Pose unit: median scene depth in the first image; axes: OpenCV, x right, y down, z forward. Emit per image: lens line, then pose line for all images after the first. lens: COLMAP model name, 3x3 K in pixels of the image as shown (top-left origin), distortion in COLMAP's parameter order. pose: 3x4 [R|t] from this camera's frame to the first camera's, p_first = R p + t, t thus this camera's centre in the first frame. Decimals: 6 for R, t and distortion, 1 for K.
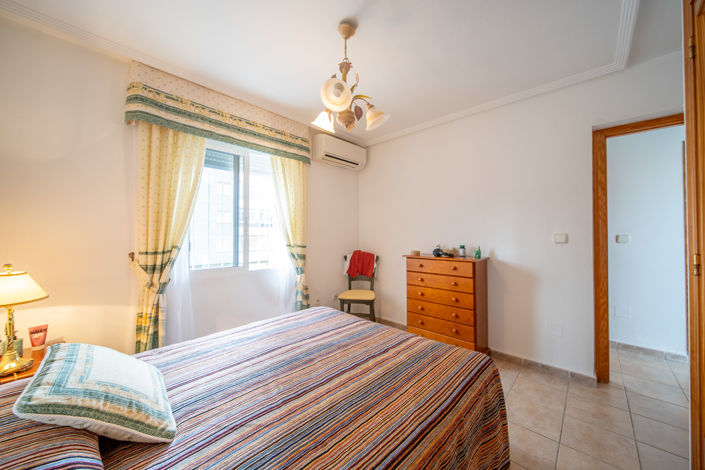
lens RADIAL K [[253.0, 0, 352.7], [0, 253.0, 229.6], [0, 0, 1]] dist [-0.004665, 0.000034]
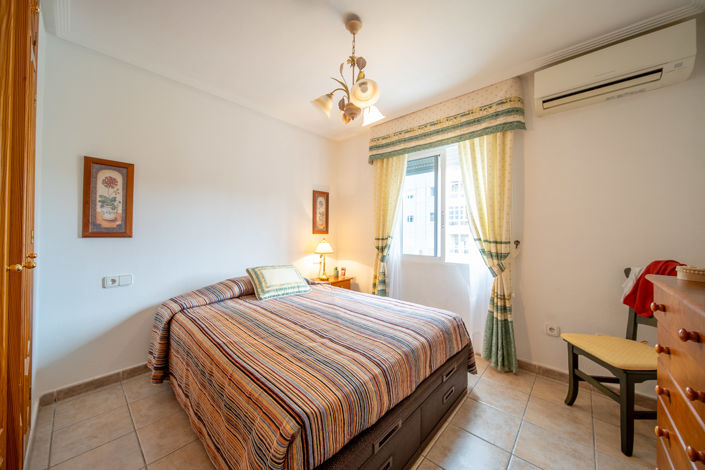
lens RADIAL K [[253.0, 0, 352.7], [0, 253.0, 229.6], [0, 0, 1]] dist [-0.004665, 0.000034]
pose [[0.026252, -0.012968, -0.999571, 0.693252], [0.008439, 0.999883, -0.012750, 0.042252], [0.999620, -0.008100, 0.026358, 0.663217]]
